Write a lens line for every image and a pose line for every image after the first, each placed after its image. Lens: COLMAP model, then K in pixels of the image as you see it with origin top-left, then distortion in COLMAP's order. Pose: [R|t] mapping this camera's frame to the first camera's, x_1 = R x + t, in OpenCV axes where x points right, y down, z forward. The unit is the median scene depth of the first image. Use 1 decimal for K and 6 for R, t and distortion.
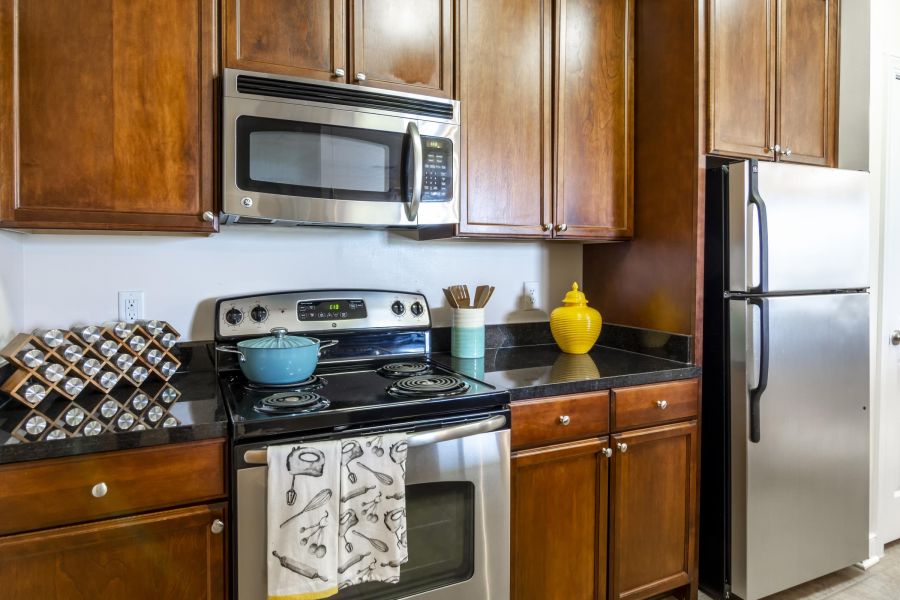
lens RADIAL K [[534.9, 0, 450.0], [0, 534.9, 300.0], [0, 0, 1]] dist [0.043887, -0.000250]
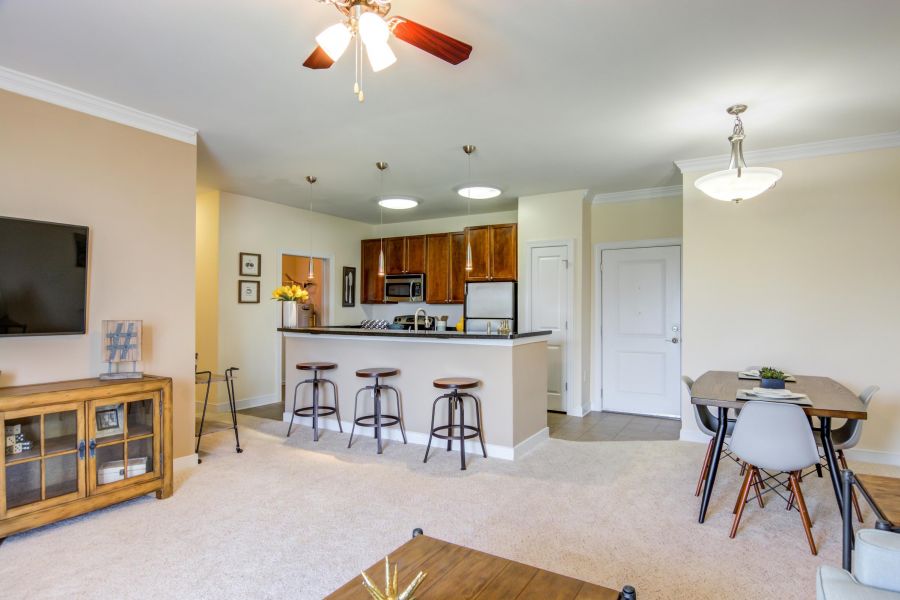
lens RADIAL K [[534.9, 0, 450.0], [0, 534.9, 300.0], [0, 0, 1]] dist [0.043887, -0.000250]
pose [[0.565153, -0.004831, -0.824972, 3.846289], [-0.047200, 0.998156, -0.038179, 0.010059], [0.823635, 0.060516, 0.563883, -1.330852]]
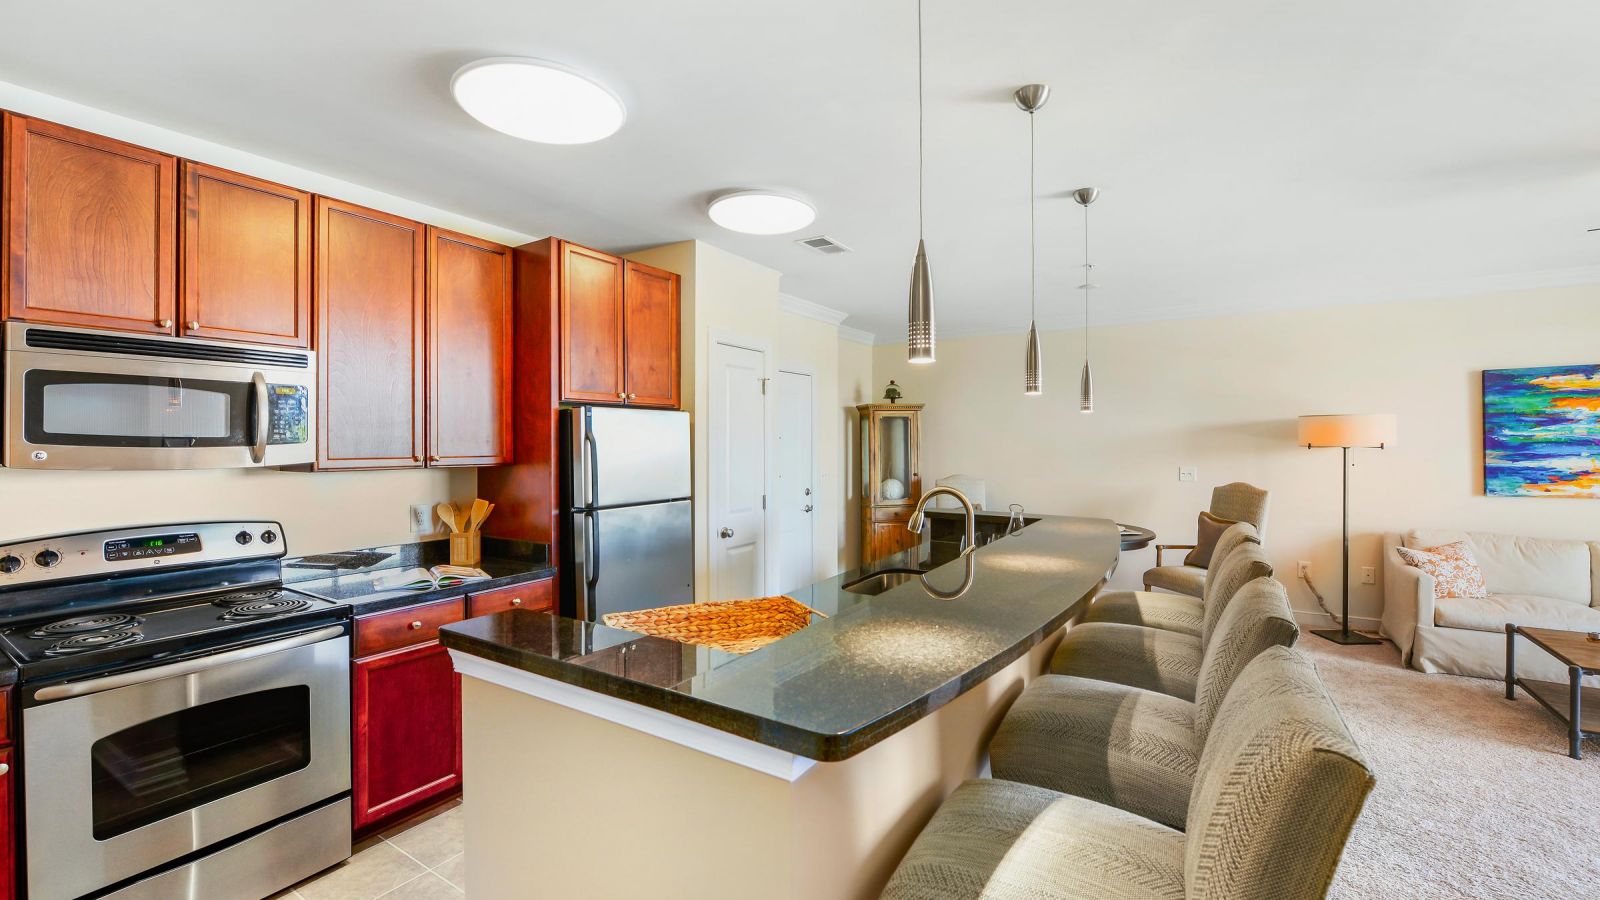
lens RADIAL K [[678.5, 0, 800.0], [0, 678.5, 450.0], [0, 0, 1]] dist [0.000177, 0.018868]
pose [[0.859130, -0.002901, 0.511749, 0.161548], [0.027318, 0.998818, -0.040200, -0.077626], [-0.511028, 0.048517, 0.858194, -0.740889]]
